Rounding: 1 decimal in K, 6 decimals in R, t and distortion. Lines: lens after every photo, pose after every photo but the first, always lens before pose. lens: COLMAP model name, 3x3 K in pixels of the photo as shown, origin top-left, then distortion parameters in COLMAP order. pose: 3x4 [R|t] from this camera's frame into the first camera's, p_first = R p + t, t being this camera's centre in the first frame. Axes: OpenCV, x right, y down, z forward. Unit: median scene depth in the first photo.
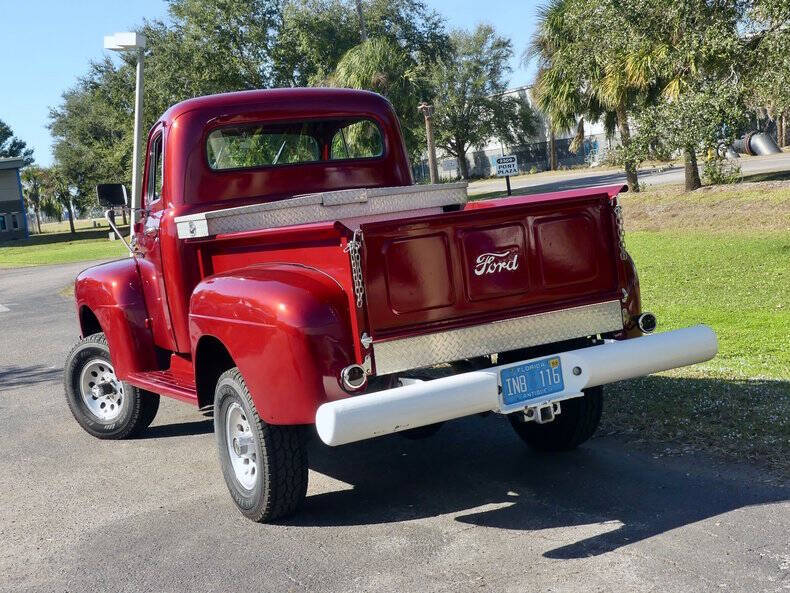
lens RADIAL K [[1087.2, 0, 397.6], [0, 1087.2, 273.7], [0, 0, 1]] dist [0.021738, -0.079803]
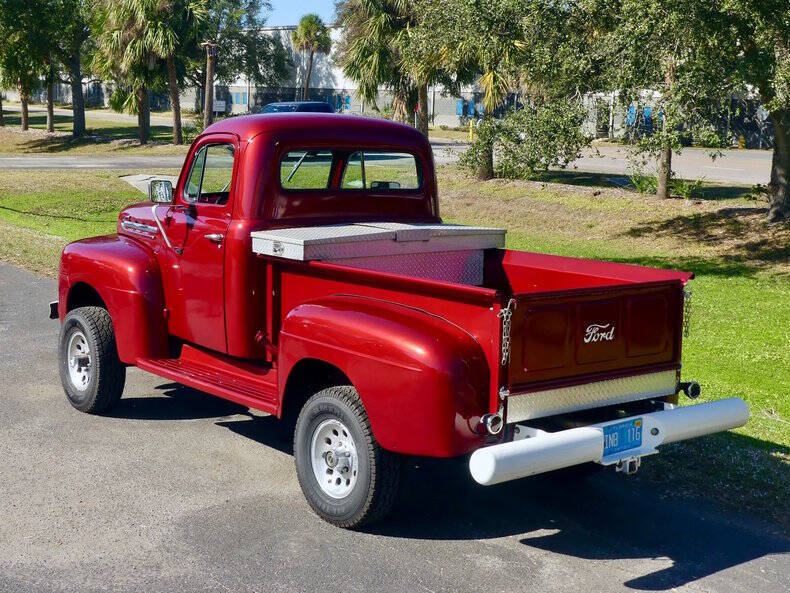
lens RADIAL K [[1100.5, 0, 393.2], [0, 1100.5, 296.6], [0, 0, 1]] dist [0.022659, 0.002072]
pose [[0.974167, 0.122153, 0.189938, -0.357293], [-0.131939, 0.990462, 0.039712, -0.066912], [-0.183275, -0.063746, 0.980993, -0.122988]]
